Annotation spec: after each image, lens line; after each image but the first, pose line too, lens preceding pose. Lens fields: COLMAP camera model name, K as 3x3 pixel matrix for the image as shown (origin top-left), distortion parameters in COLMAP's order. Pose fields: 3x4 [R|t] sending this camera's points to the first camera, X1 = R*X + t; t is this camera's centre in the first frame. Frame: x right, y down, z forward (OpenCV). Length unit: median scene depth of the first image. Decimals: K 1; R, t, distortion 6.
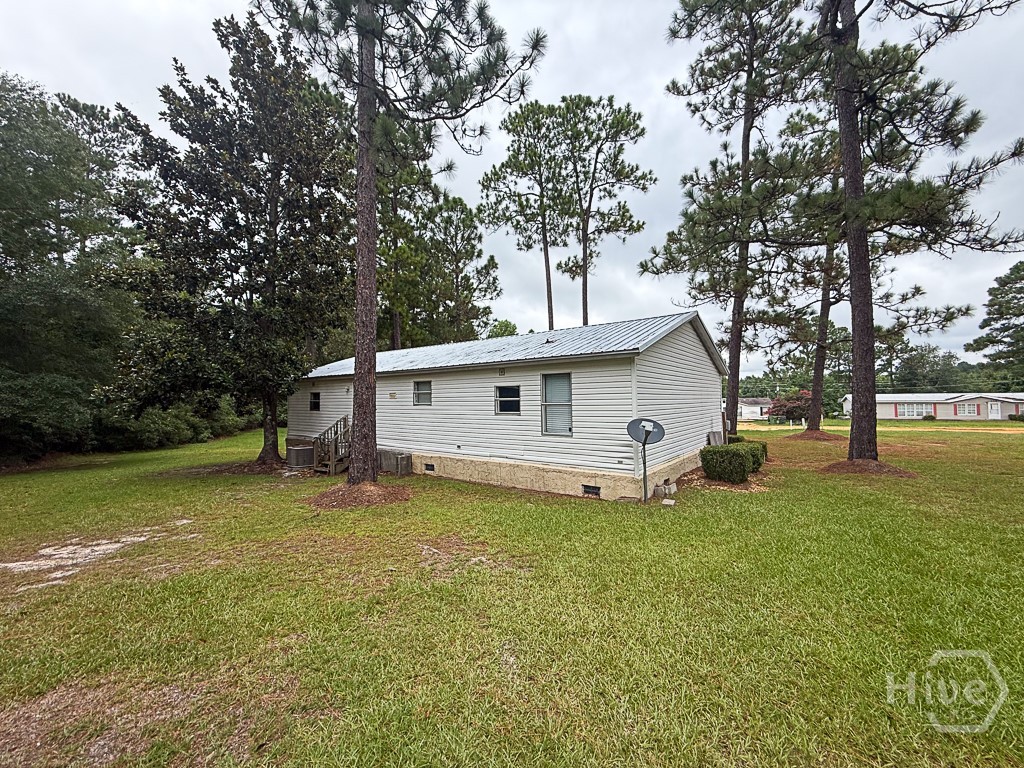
lens RADIAL K [[411.9, 0, 512.0], [0, 411.9, 384.0], [0, 0, 1]] dist [-0.000331, -0.000079]
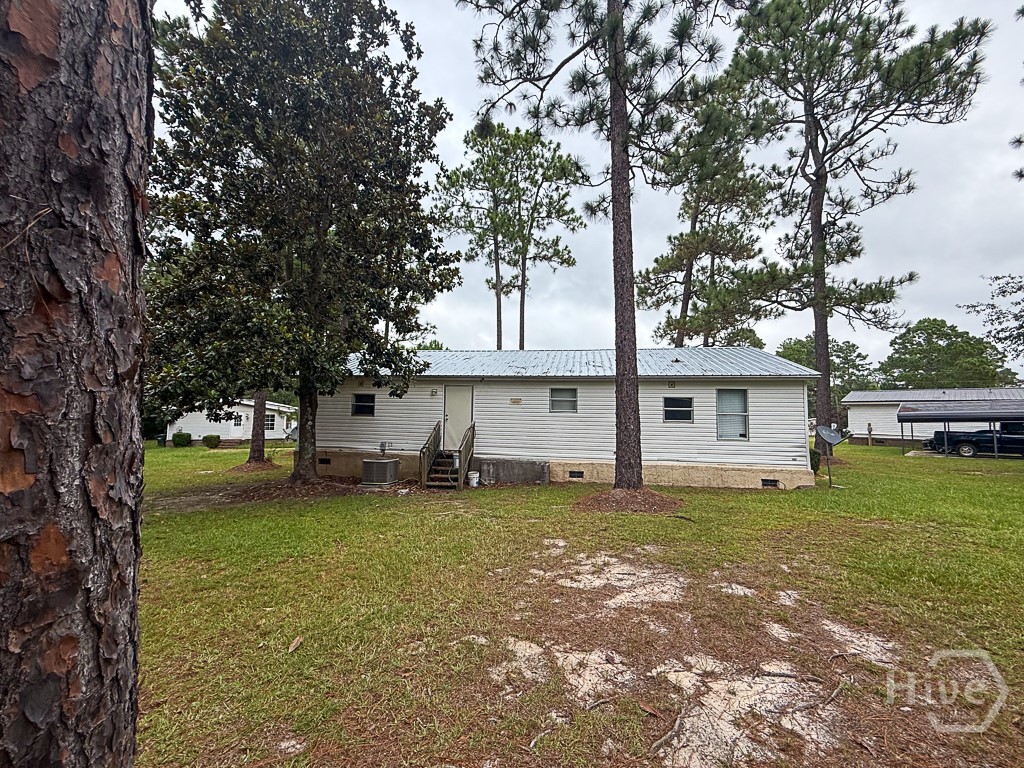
lens RADIAL K [[406.6, 0, 512.0], [0, 406.6, 384.0], [0, 0, 1]] dist [0.001123, 0.000068]
pose [[0.881906, 0.057399, 0.467918, -0.847444], [-0.043333, 0.998228, -0.040780, 0.030225], [-0.469430, 0.015687, 0.882830, 0.201089]]
